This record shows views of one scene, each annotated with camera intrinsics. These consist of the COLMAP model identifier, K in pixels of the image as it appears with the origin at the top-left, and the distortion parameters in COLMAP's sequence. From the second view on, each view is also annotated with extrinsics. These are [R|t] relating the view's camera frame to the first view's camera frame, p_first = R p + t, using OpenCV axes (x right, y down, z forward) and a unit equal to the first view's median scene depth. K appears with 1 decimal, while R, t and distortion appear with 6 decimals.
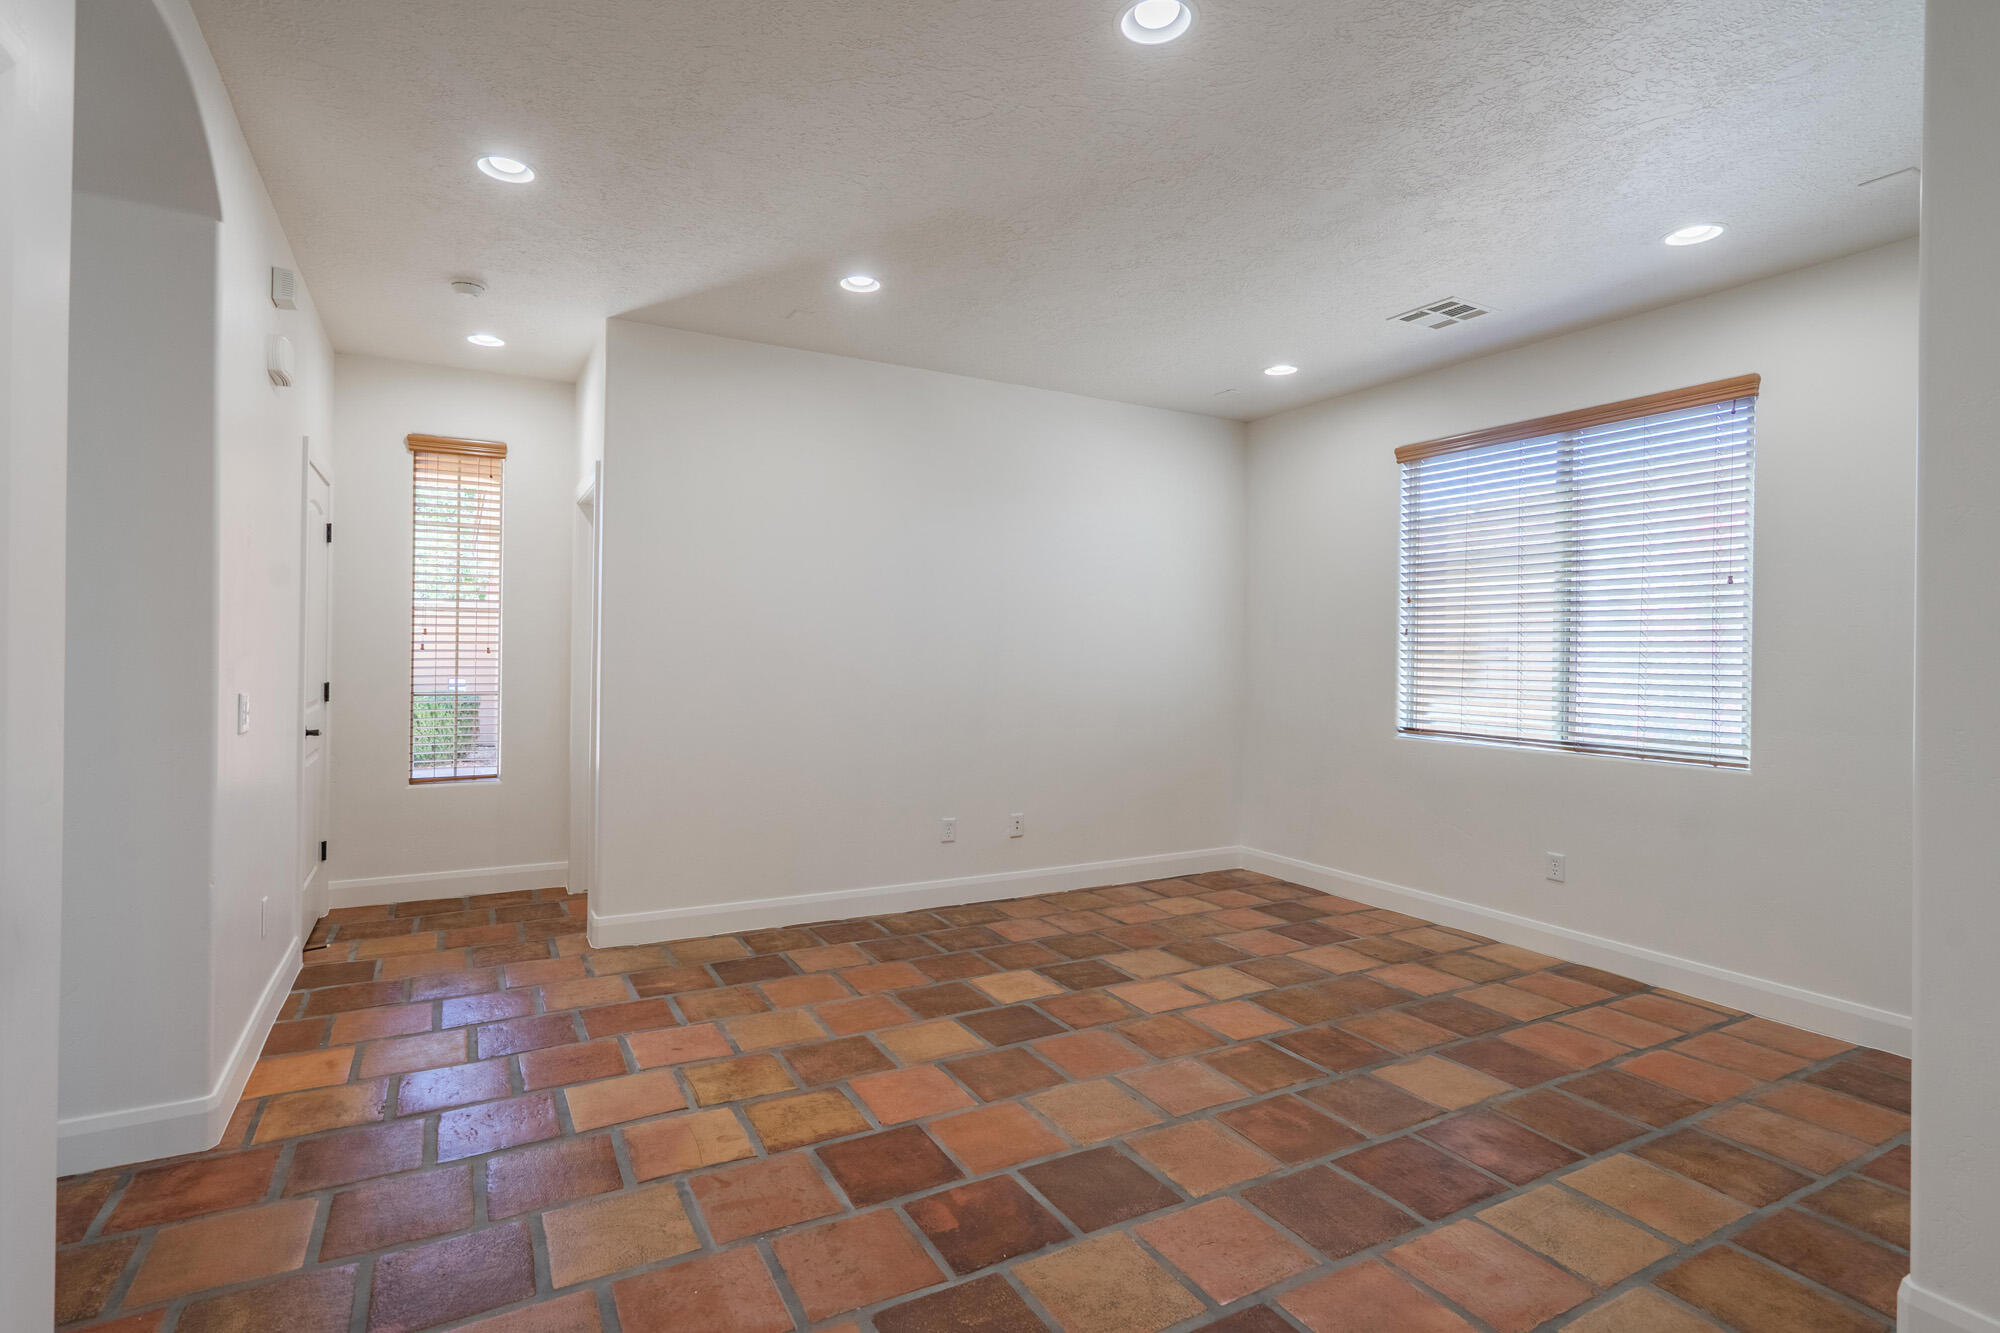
lens RADIAL K [[964.5, 0, 957.5], [0, 964.5, 652.3], [0, 0, 1]] dist [0.001675, 0.000999]
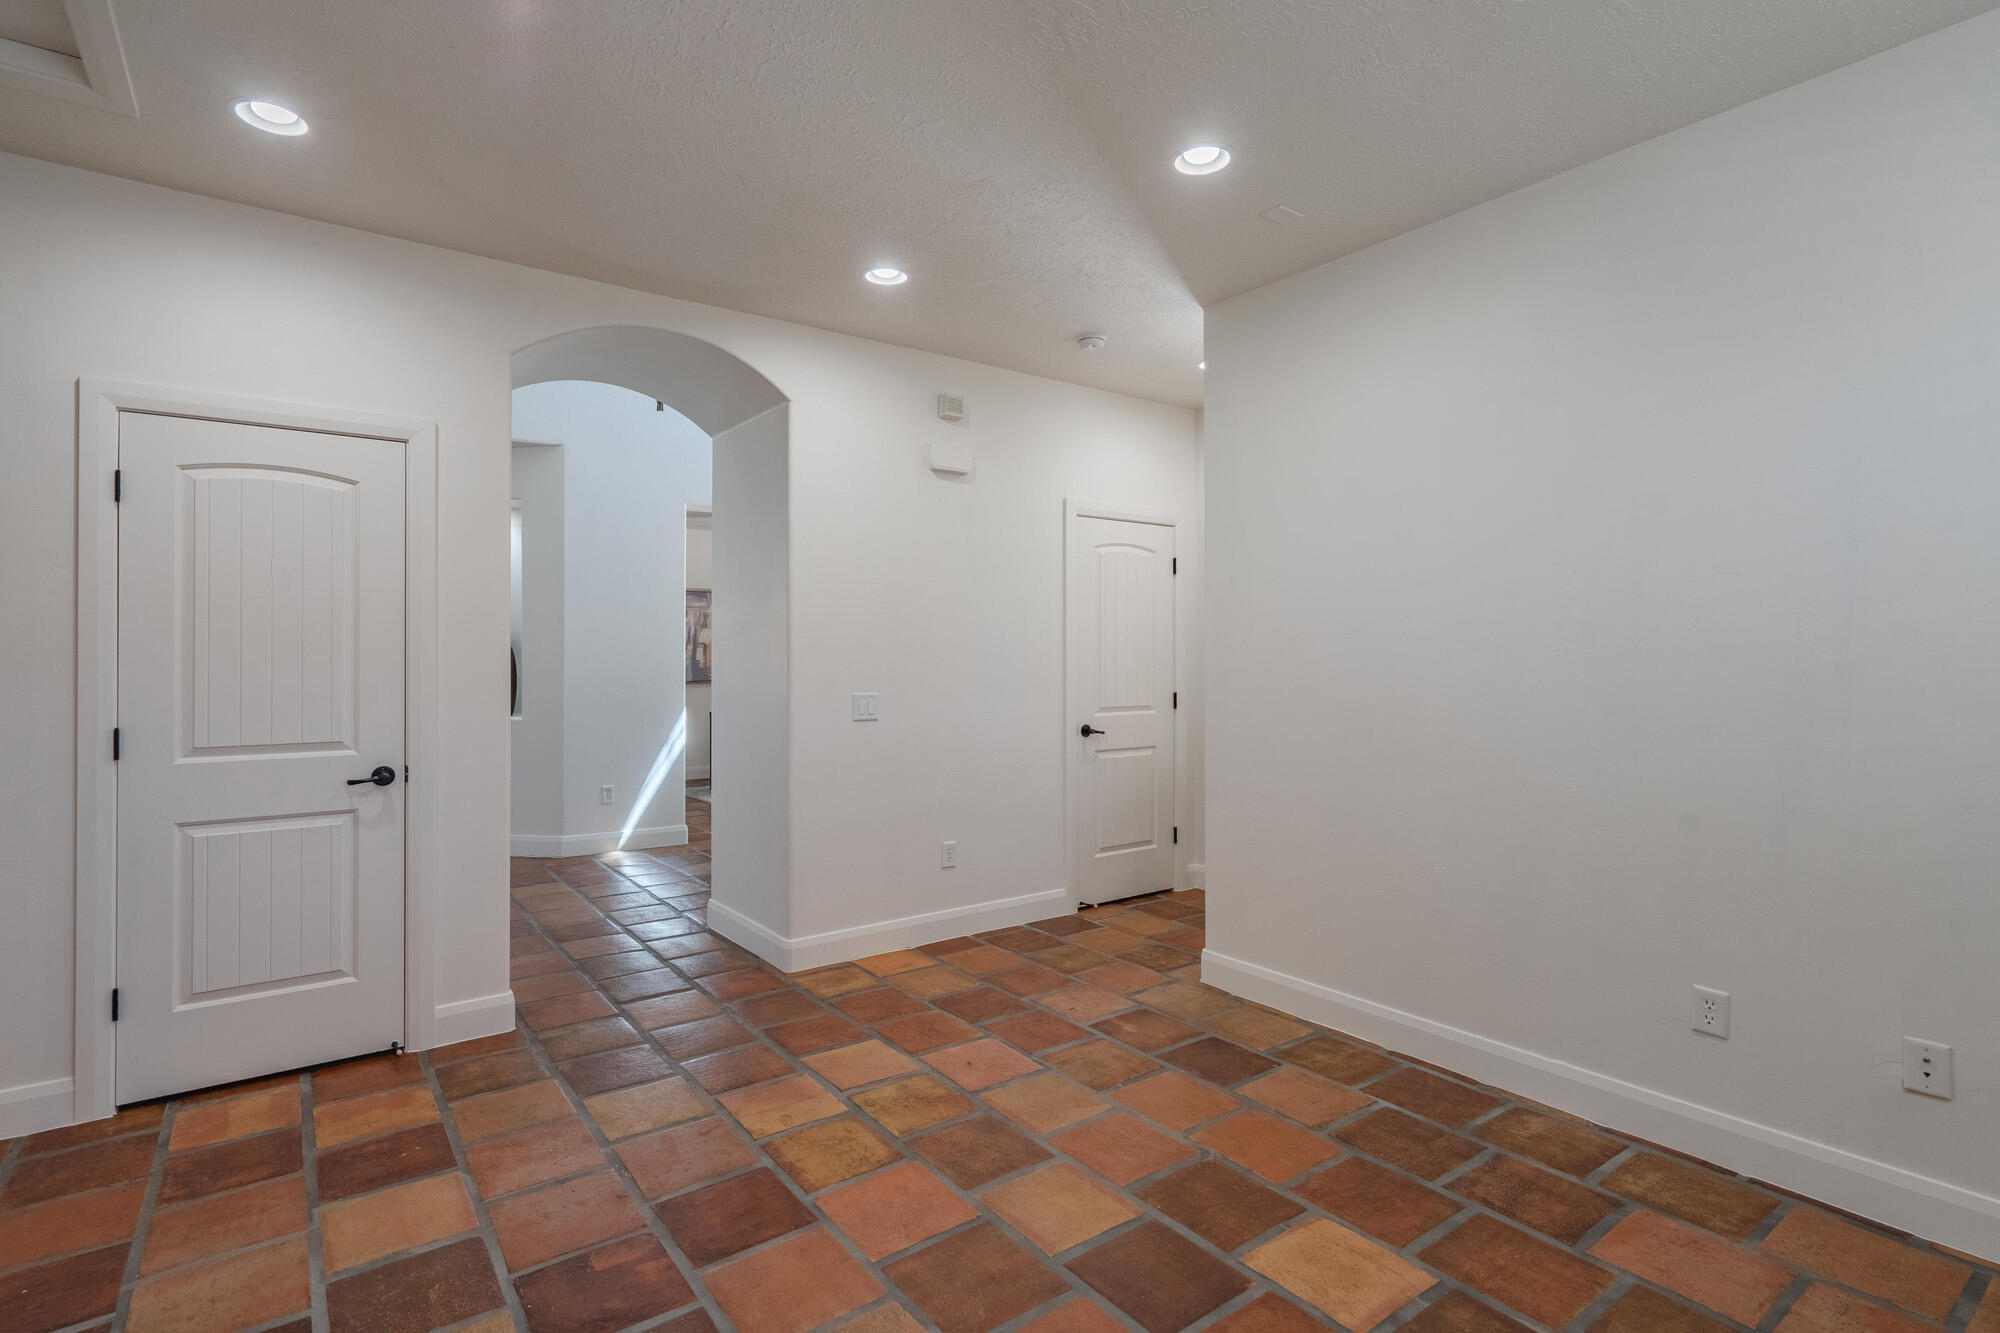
lens RADIAL K [[954.1, 0, 1000.0], [0, 954.1, 666.5], [0, 0, 1]] dist [-0.000227, 0.000818]
pose [[0.148988, -0.005524, -0.988824, 0.597212], [0.002763, 0.999983, -0.005170, 0.000350], [0.988835, -0.001962, 0.149000, 0.748522]]
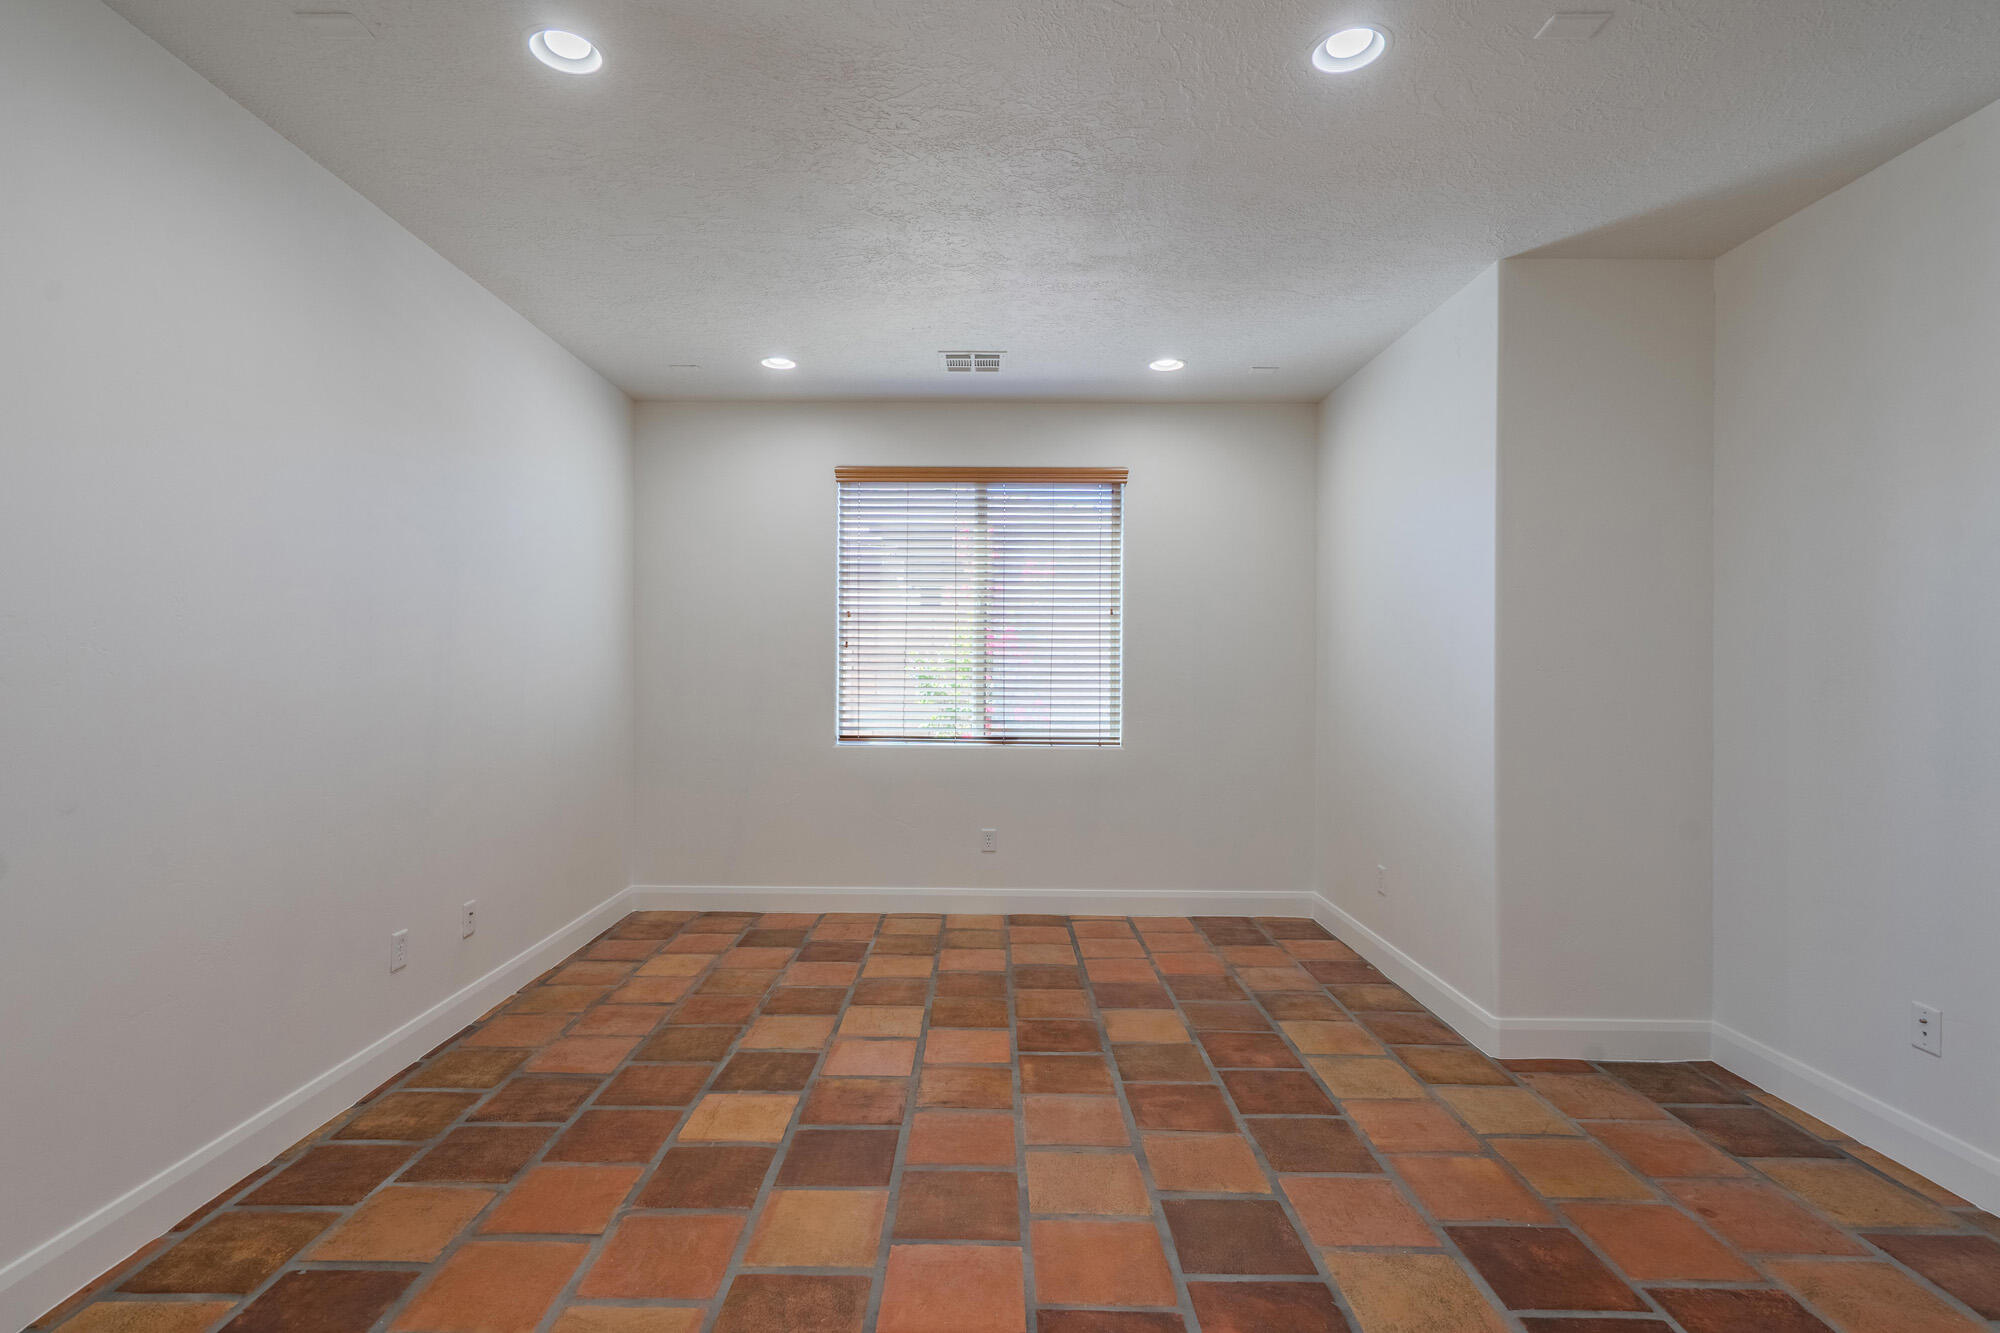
lens RADIAL K [[954.1, 0, 1000.0], [0, 954.1, 666.5], [0, 0, 1]] dist [-0.000227, 0.000818]
pose [[0.471604, -0.007728, 0.881776, -0.505698], [-0.000032, 0.999961, 0.008780, -0.008285], [-0.881810, -0.004169, 0.471586, 0.493015]]
